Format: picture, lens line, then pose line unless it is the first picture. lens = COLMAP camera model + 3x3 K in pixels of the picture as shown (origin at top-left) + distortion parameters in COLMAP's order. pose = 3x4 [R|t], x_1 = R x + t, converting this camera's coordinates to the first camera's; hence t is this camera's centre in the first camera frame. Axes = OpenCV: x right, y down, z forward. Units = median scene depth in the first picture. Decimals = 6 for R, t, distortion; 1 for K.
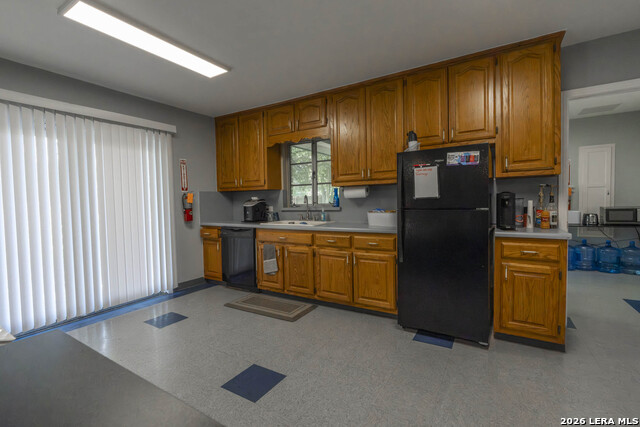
lens RADIAL K [[291.0, 0, 315.7], [0, 291.0, 211.7], [0, 0, 1]] dist [-0.001100, -0.000493]
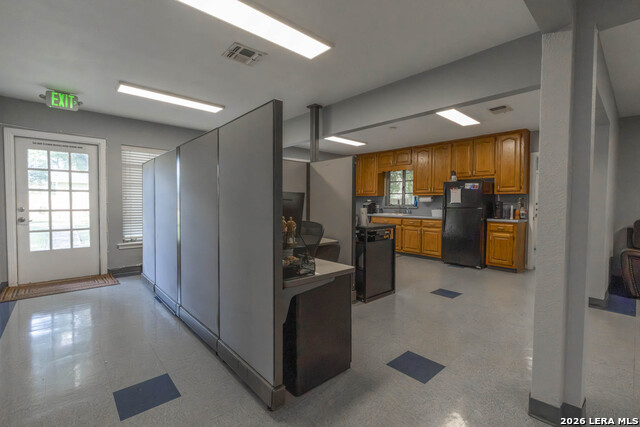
lens RADIAL K [[291.0, 0, 315.5], [0, 291.0, 211.2], [0, 0, 1]] dist [-0.001100, -0.000493]
pose [[0.957173, 0.035572, -0.287322, -0.005021], [-0.035782, 0.999349, 0.004523, 0.034080], [0.287296, 0.005951, 0.957823, -1.118075]]
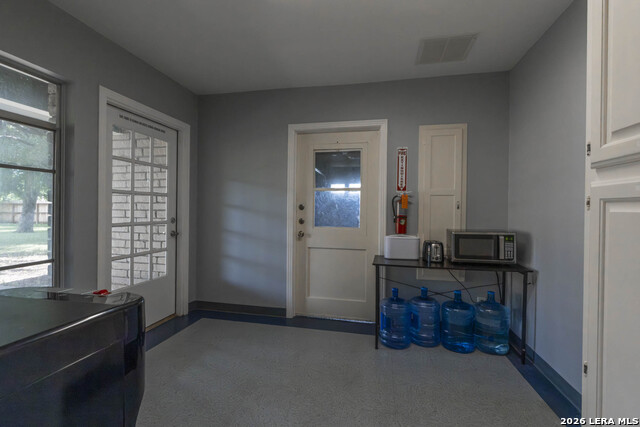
lens RADIAL K [[291.0, 0, 322.1], [0, 291.0, 213.9], [0, 0, 1]] dist [-0.001100, -0.000493]
pose [[0.938493, 0.032773, 0.343738, 0.388796], [-0.019875, 0.998962, -0.040982, -0.013816], [-0.344725, 0.031630, 0.938171, 0.385862]]
